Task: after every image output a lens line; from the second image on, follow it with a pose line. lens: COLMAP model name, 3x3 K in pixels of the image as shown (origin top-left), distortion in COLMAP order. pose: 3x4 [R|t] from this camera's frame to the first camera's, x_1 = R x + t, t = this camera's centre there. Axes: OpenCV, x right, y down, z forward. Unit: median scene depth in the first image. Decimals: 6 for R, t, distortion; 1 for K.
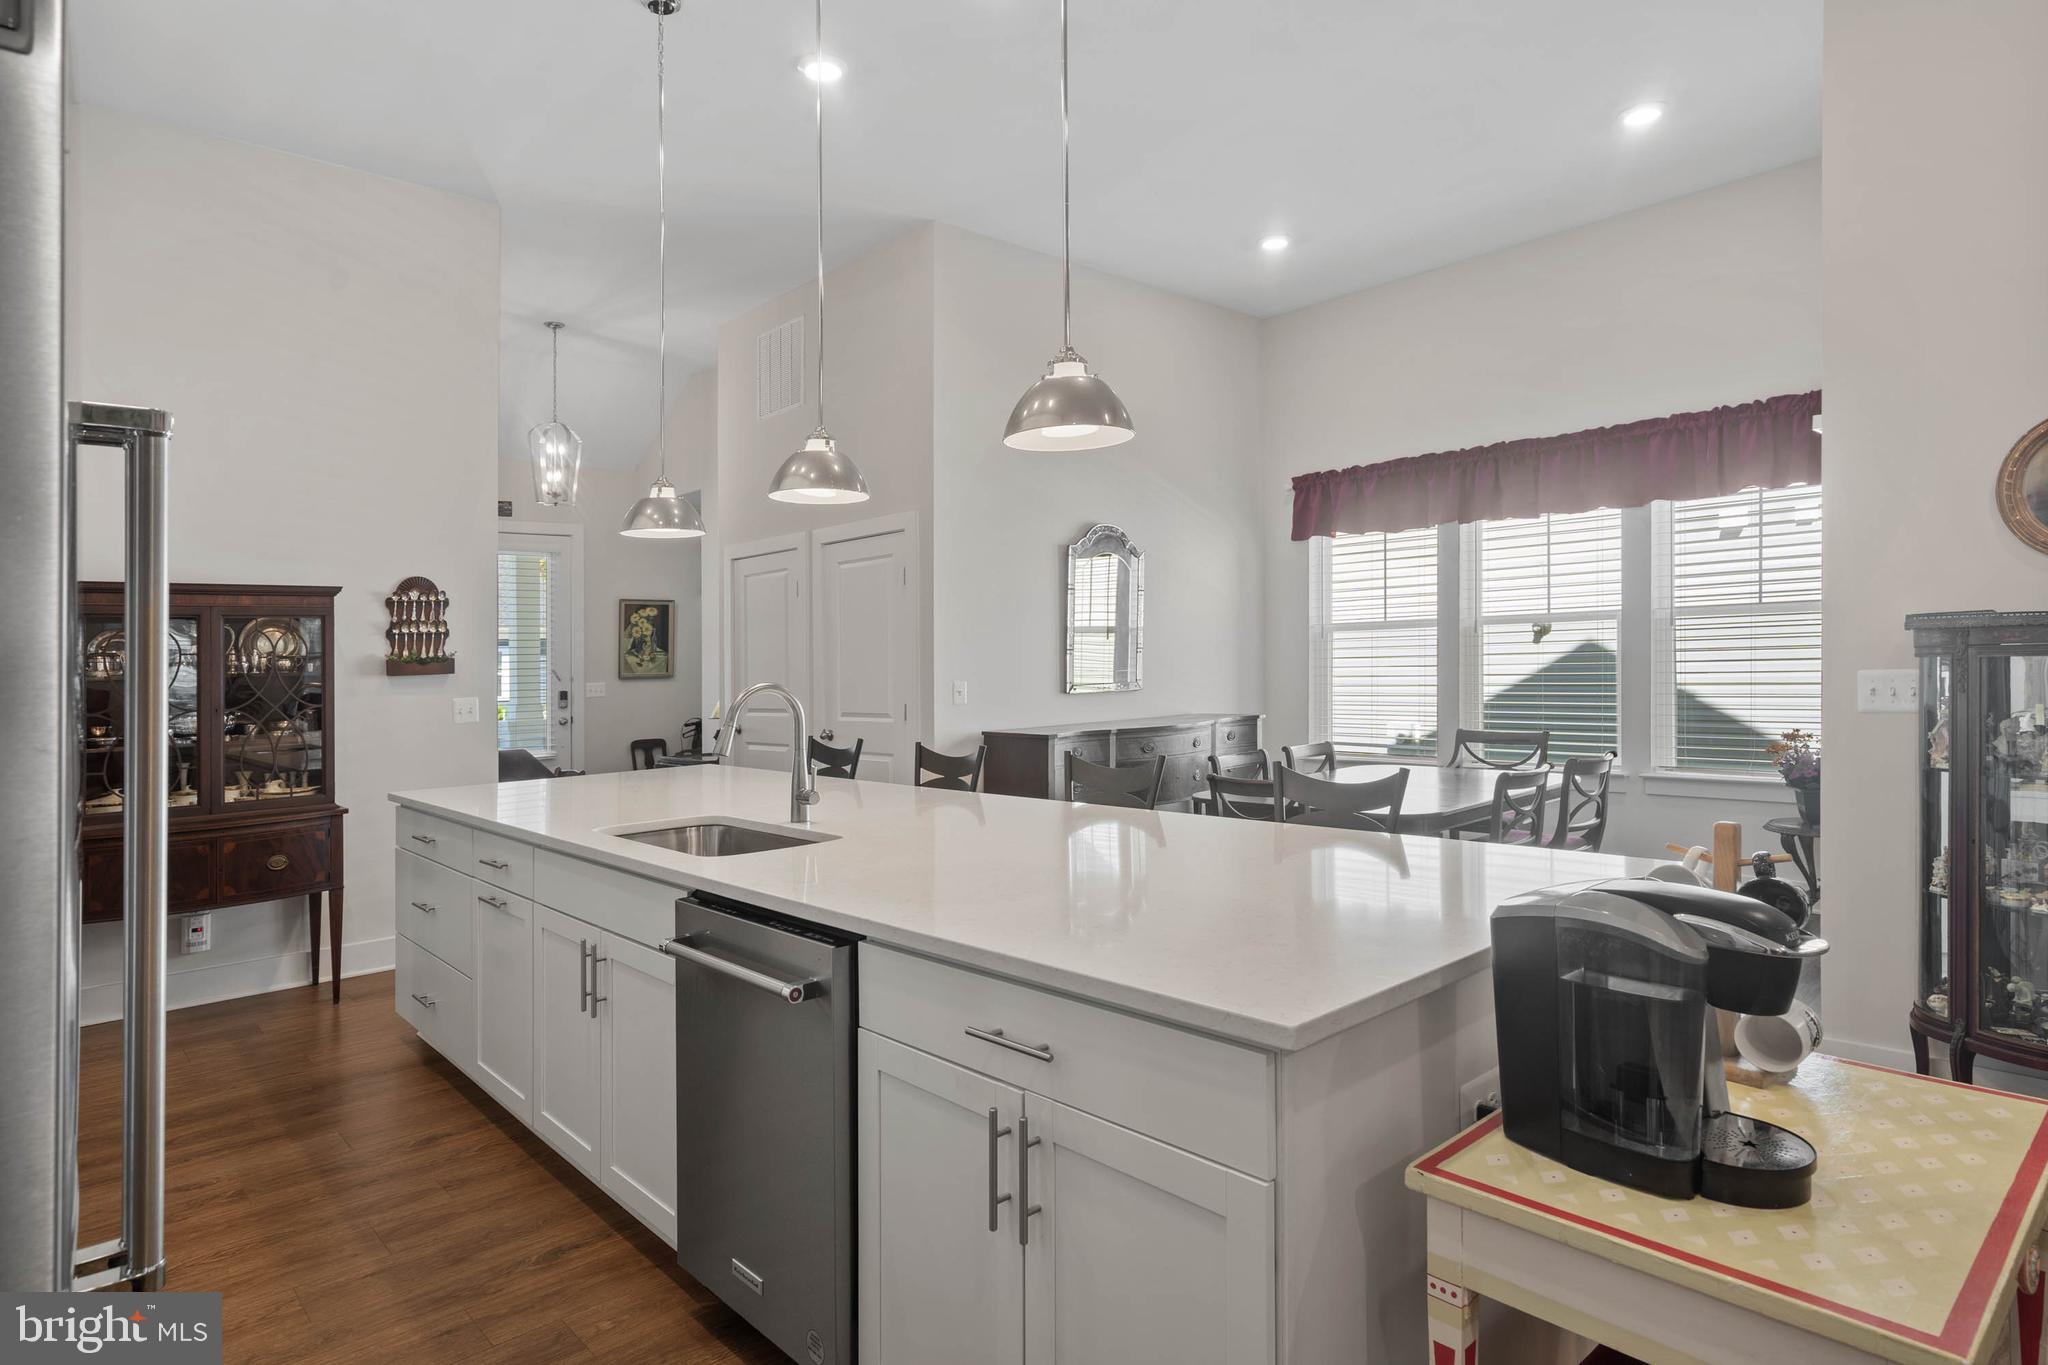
lens RADIAL K [[1108.9, 0, 1013.0], [0, 1108.9, 655.0], [0, 0, 1]] dist [0.005399, 0.000938]
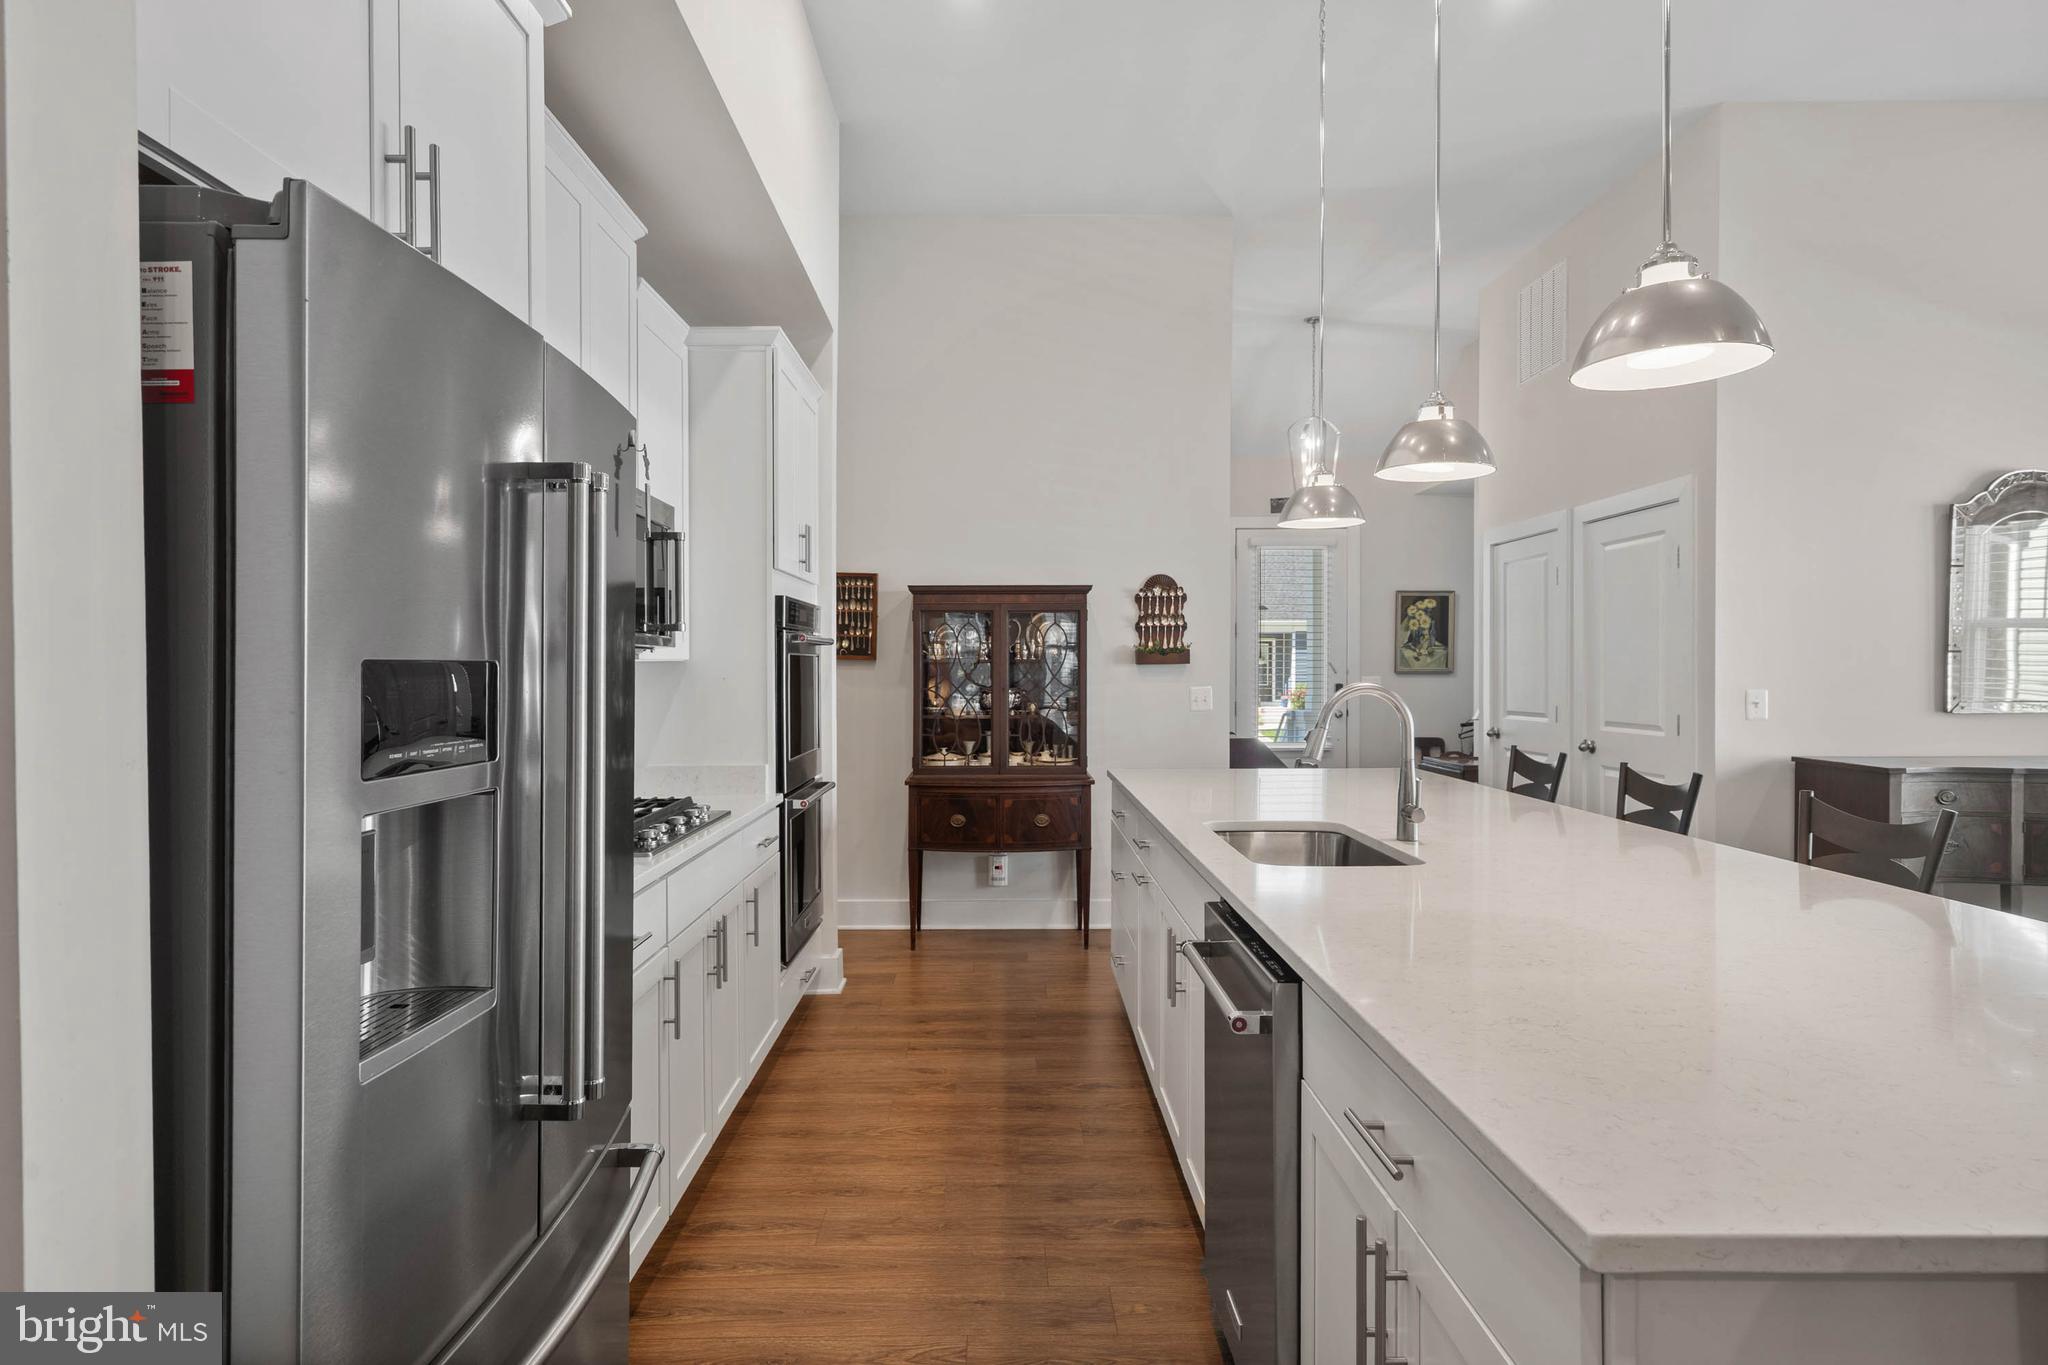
lens RADIAL K [[1140.3, 0, 1006.7], [0, 1140.3, 654.4], [0, 0, 1]] dist [0.002251, 0.001149]
pose [[0.753231, 0.019037, -0.657481, 0.089611], [-0.015297, 0.999818, 0.011425, -0.002202], [0.657578, 0.001452, 0.753385, 0.055059]]
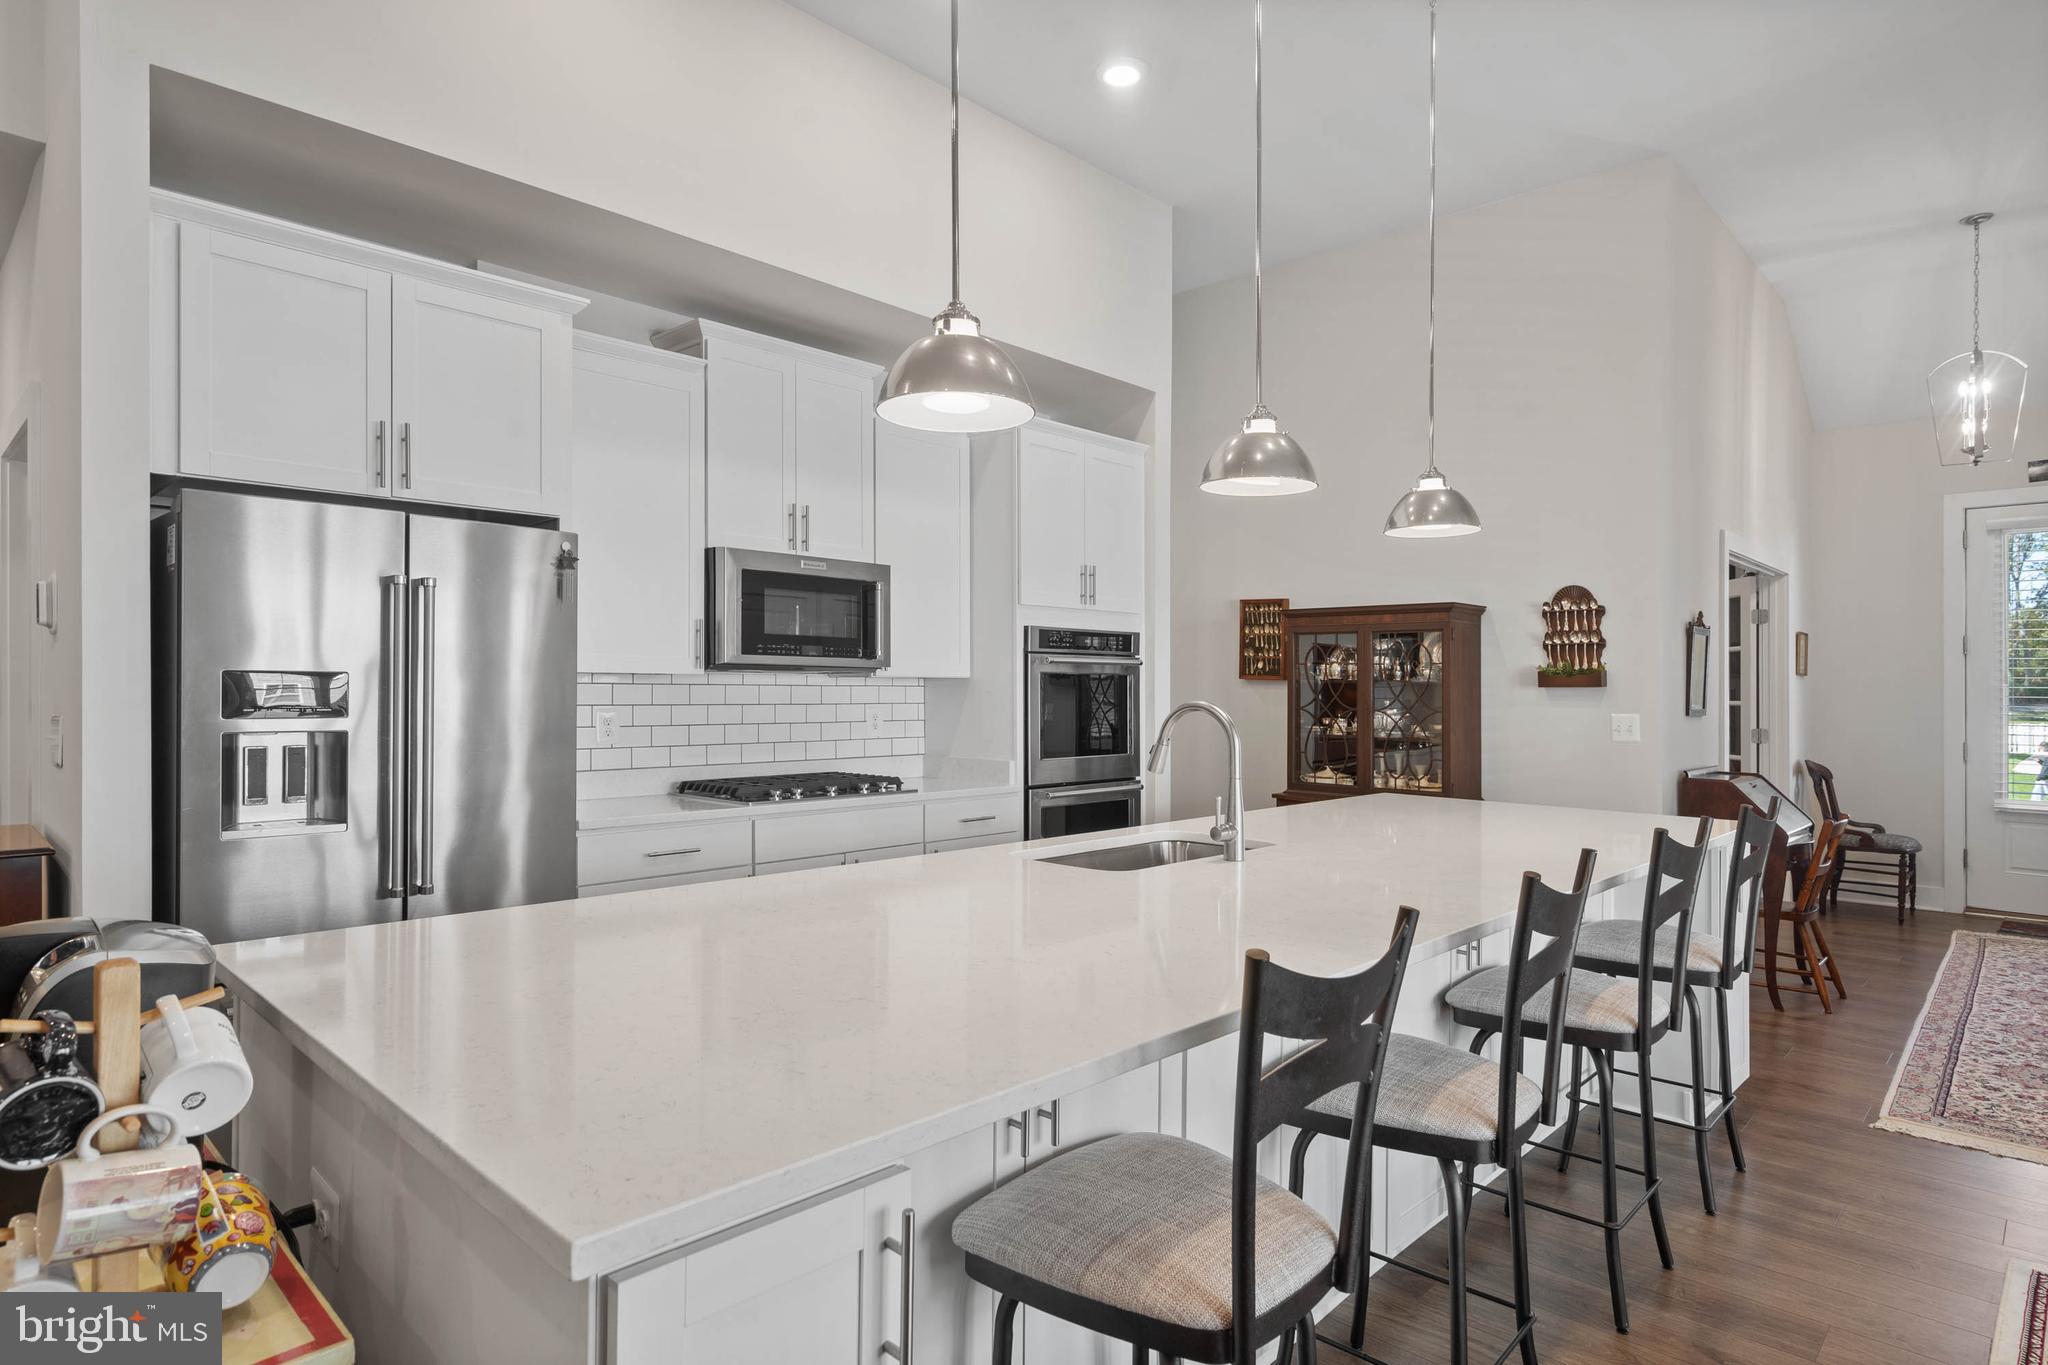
lens RADIAL K [[1117.2, 0, 1015.4], [0, 1117.2, 674.2], [0, 0, 1]] dist [0.002830, 0.001786]
pose [[0.082593, 0.019028, -0.996402, 0.395646], [-0.008515, 0.999795, 0.018387, -0.007117], [0.996547, 0.006965, 0.082738, 0.441688]]
